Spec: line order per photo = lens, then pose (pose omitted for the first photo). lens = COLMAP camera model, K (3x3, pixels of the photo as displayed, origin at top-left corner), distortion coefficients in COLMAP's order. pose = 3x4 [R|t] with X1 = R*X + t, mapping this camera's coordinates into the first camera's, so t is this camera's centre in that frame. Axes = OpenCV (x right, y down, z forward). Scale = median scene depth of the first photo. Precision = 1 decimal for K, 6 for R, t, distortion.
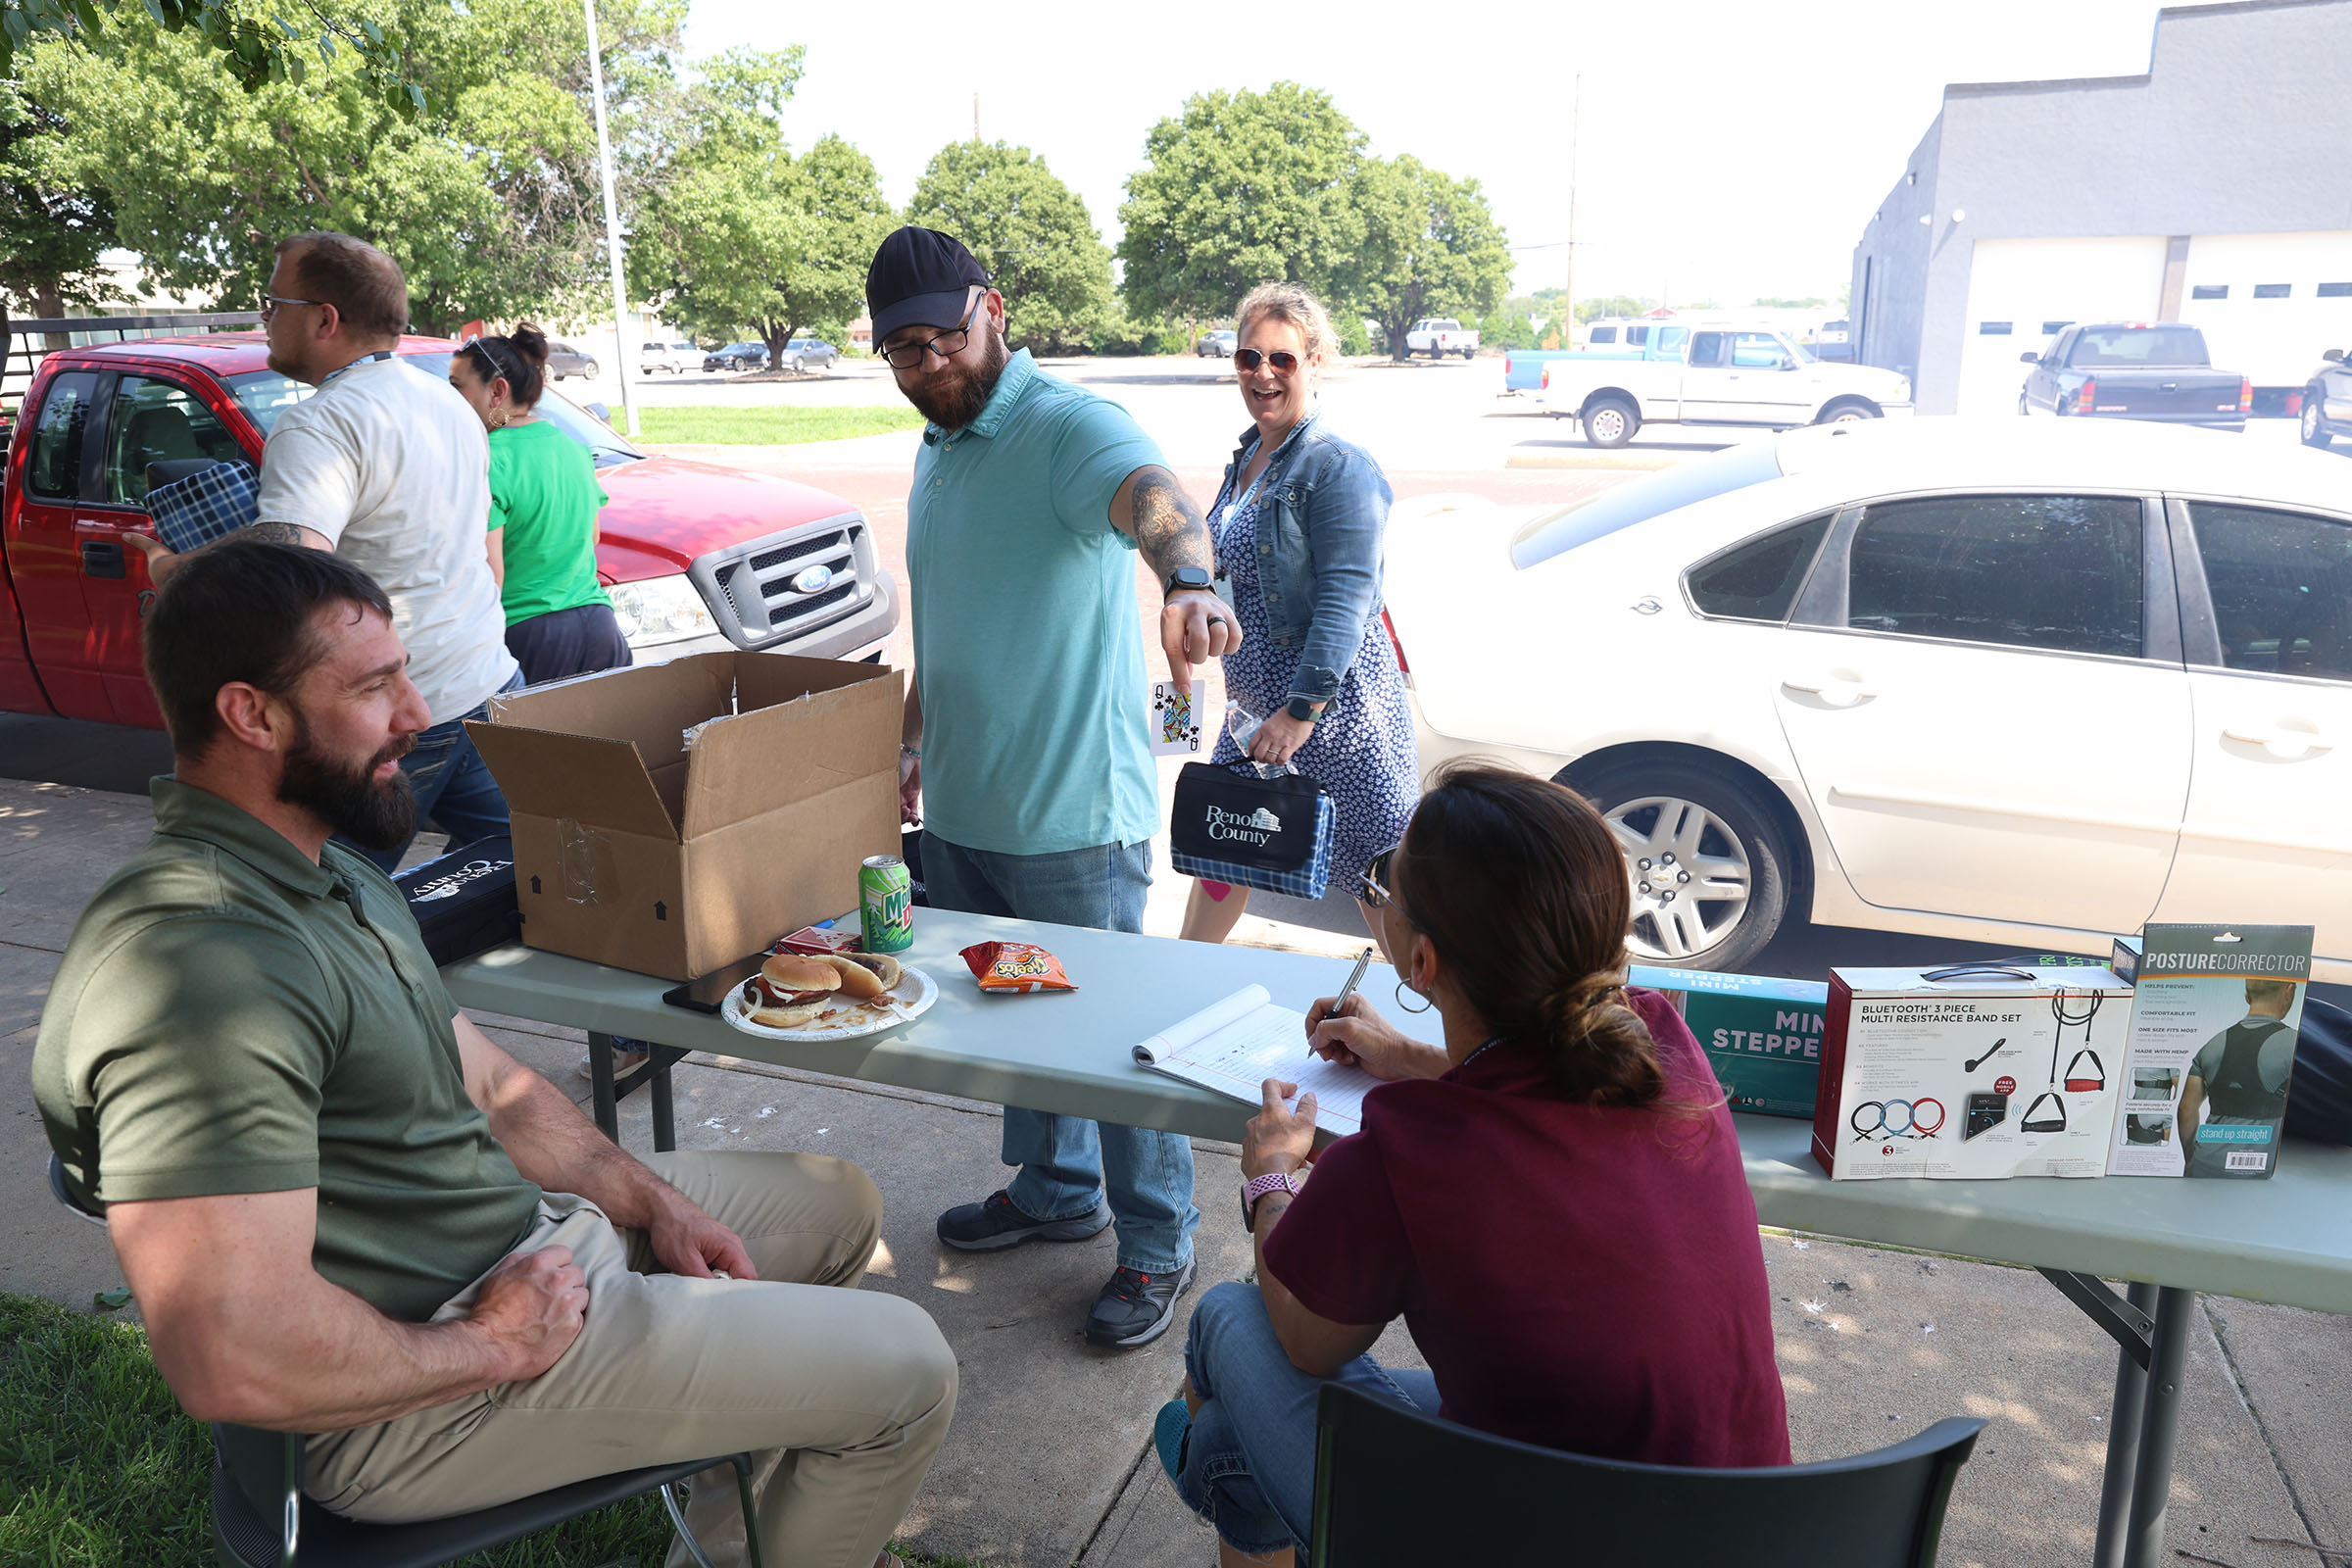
lens RADIAL K [[1617.8, 0, 1194.5], [0, 1617.8, 786.5], [0, 0, 1]] dist [-0.103846, 0.068337]
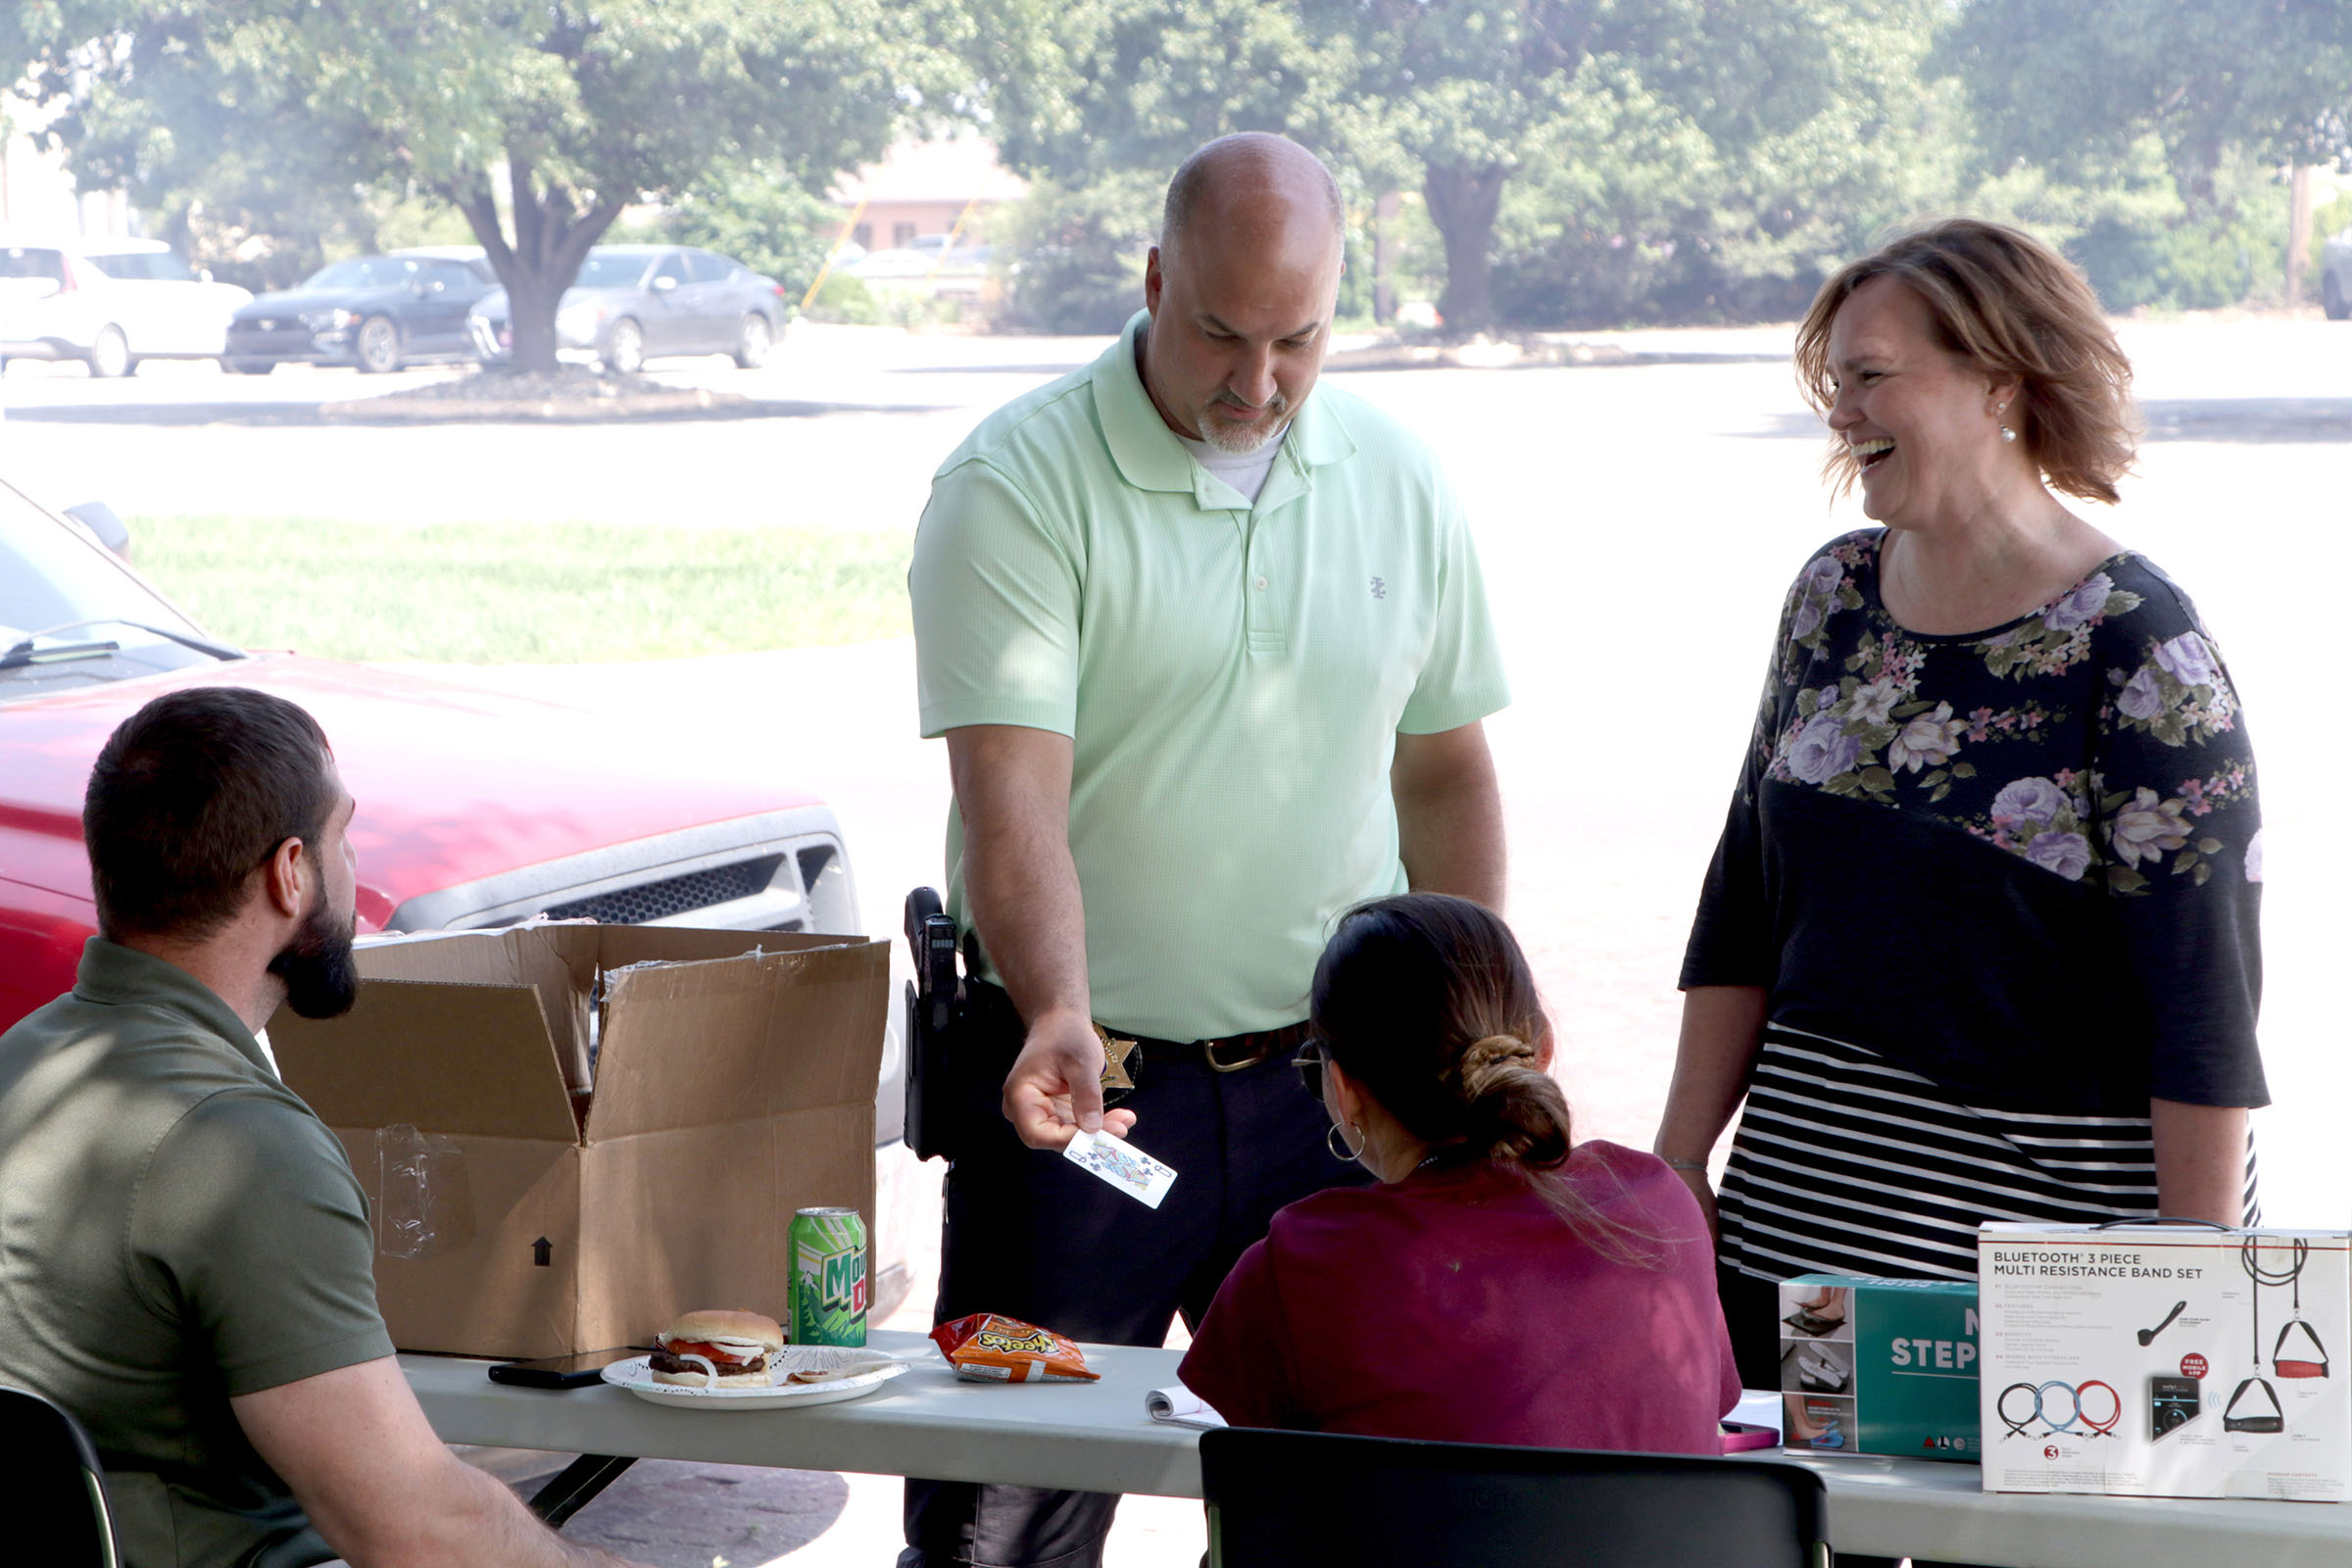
lens RADIAL K [[7700.6, 0, 1169.6], [0, 7700.6, 778.2], [0, 0, 1]] dist [0.851340, 0.000000]
pose [[0.986812, 0.005644, -0.161775, 0.234335], [-0.037652, 0.979984, -0.195485, 0.250601], [0.157434, 0.198998, 0.967272, -1.064845]]
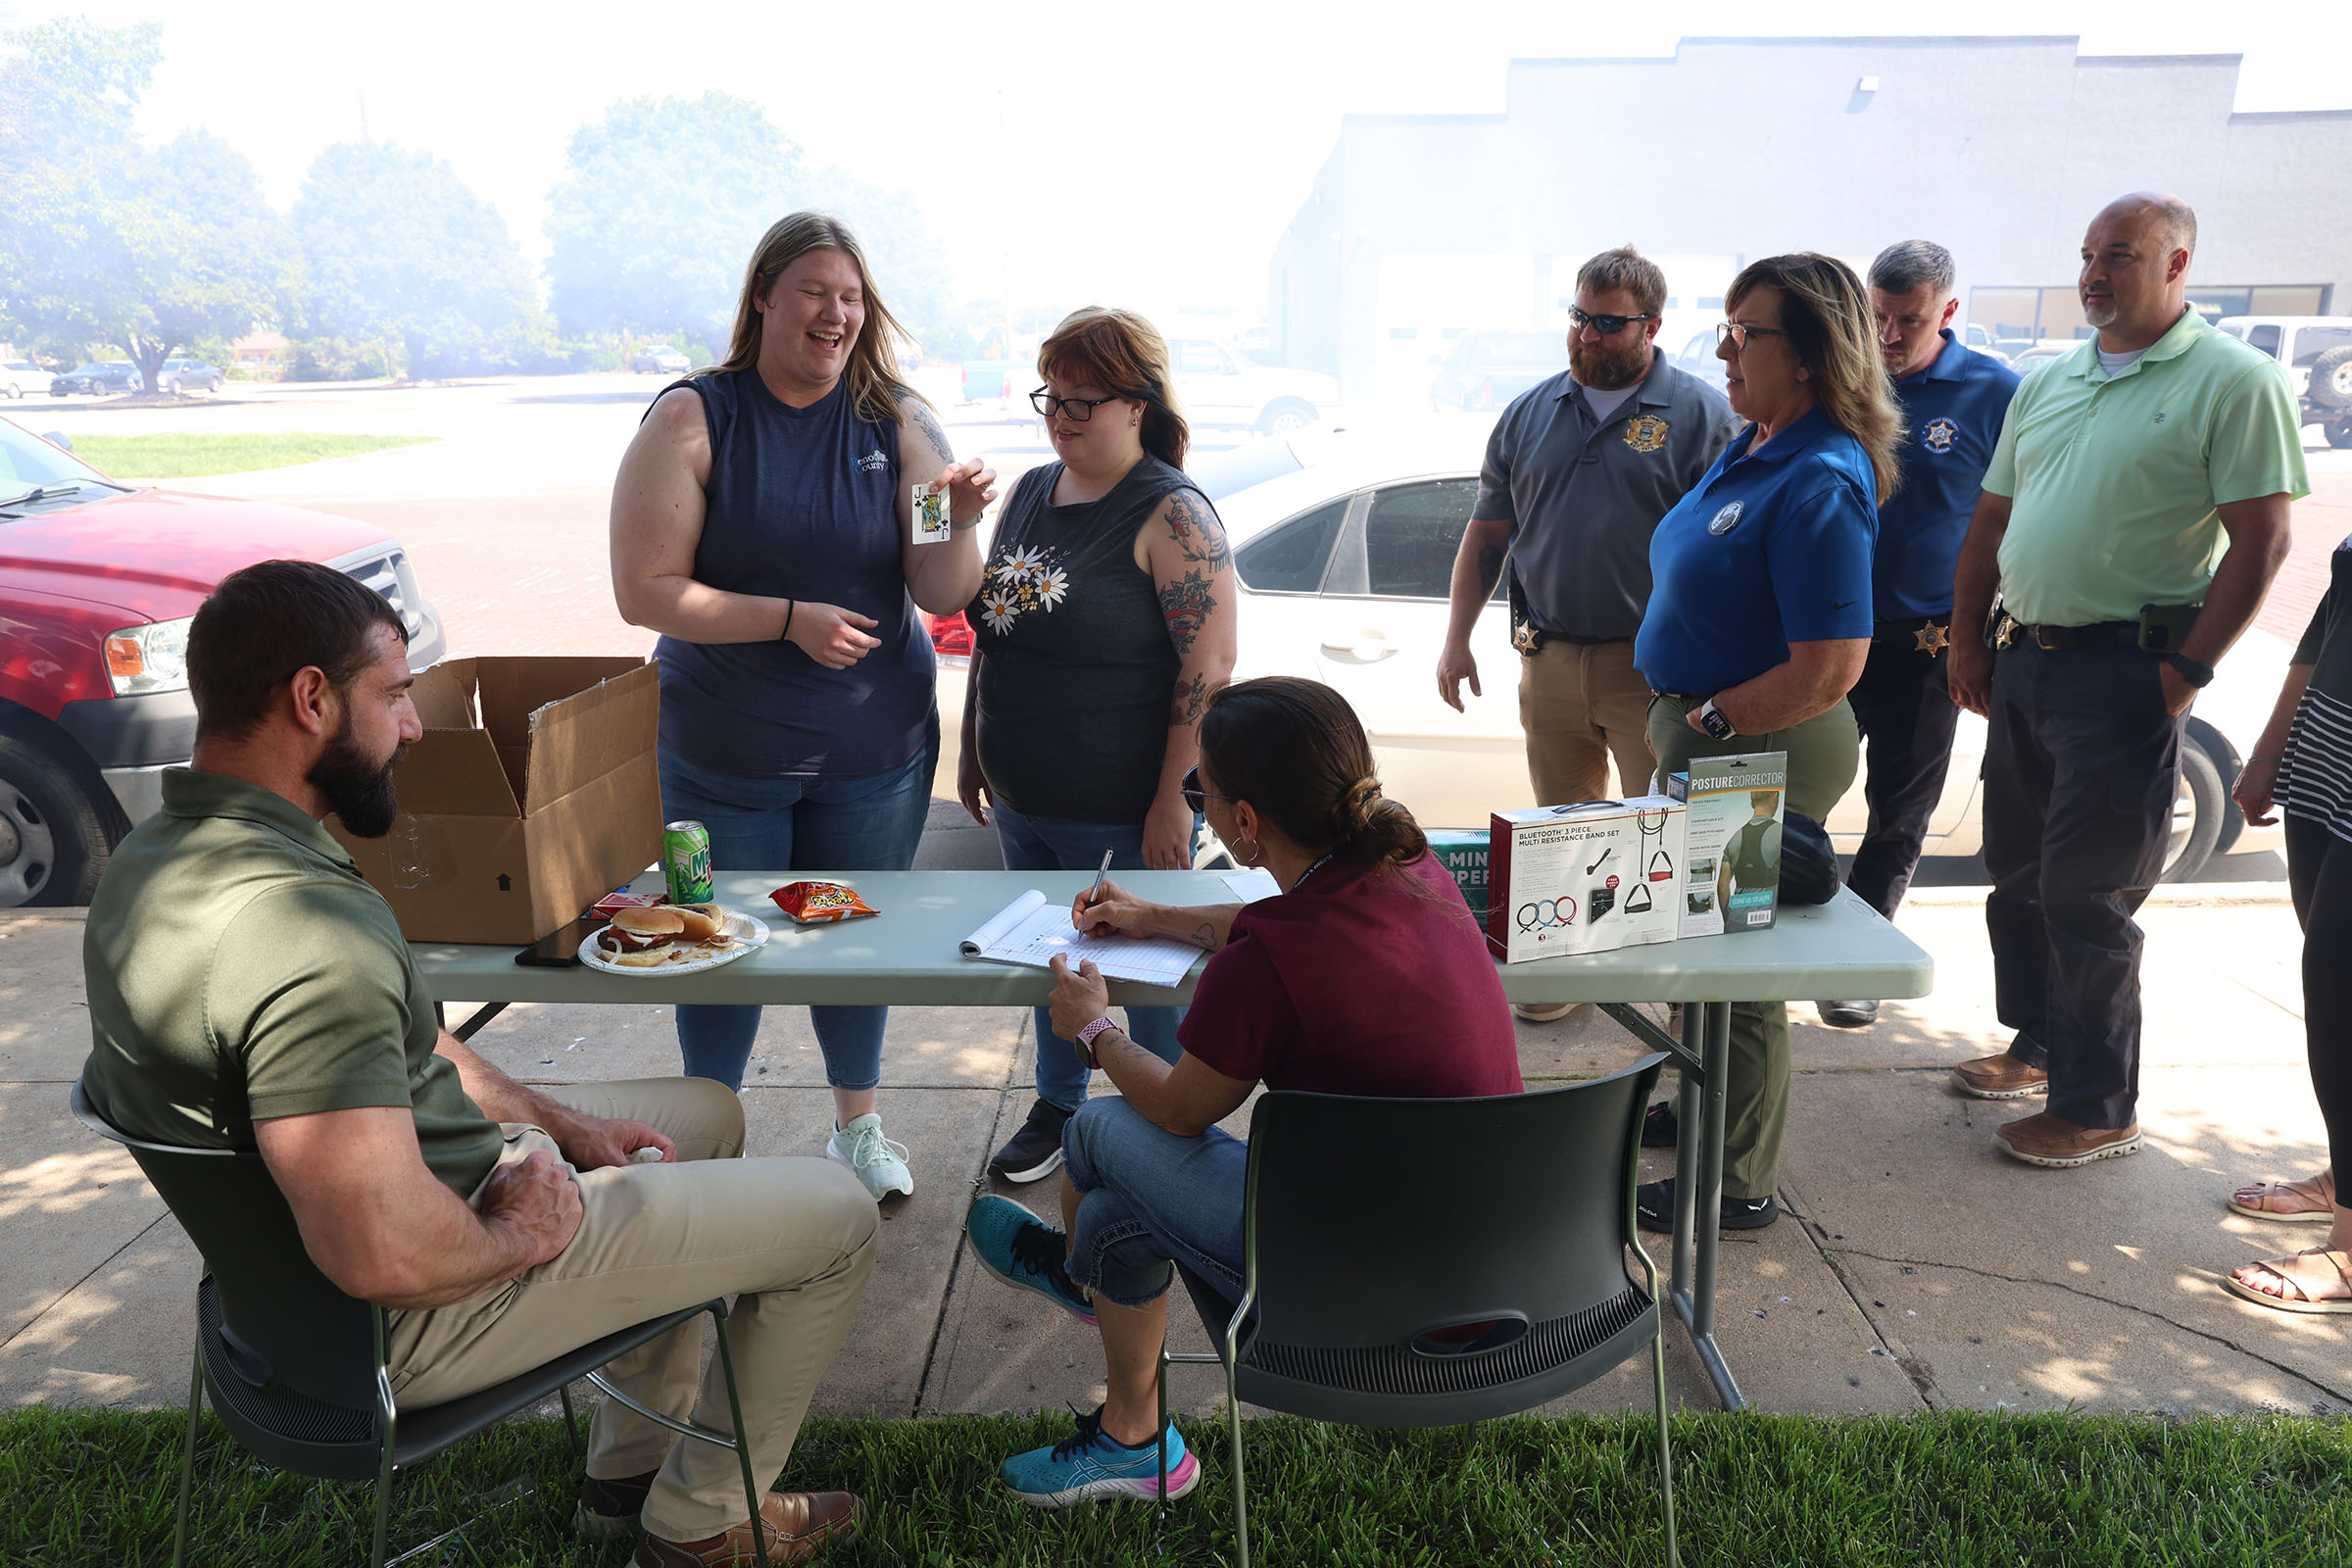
lens RADIAL K [[1617.8, 0, 1186.0], [0, 1617.8, 805.4], [0, 0, 1]] dist [-0.103846, 0.068337]
pose [[0.944424, -0.089241, 0.316385, -0.111776], [0.087625, 0.995965, 0.019362, 0.021363], [-0.316837, 0.009437, 0.948433, -0.094744]]
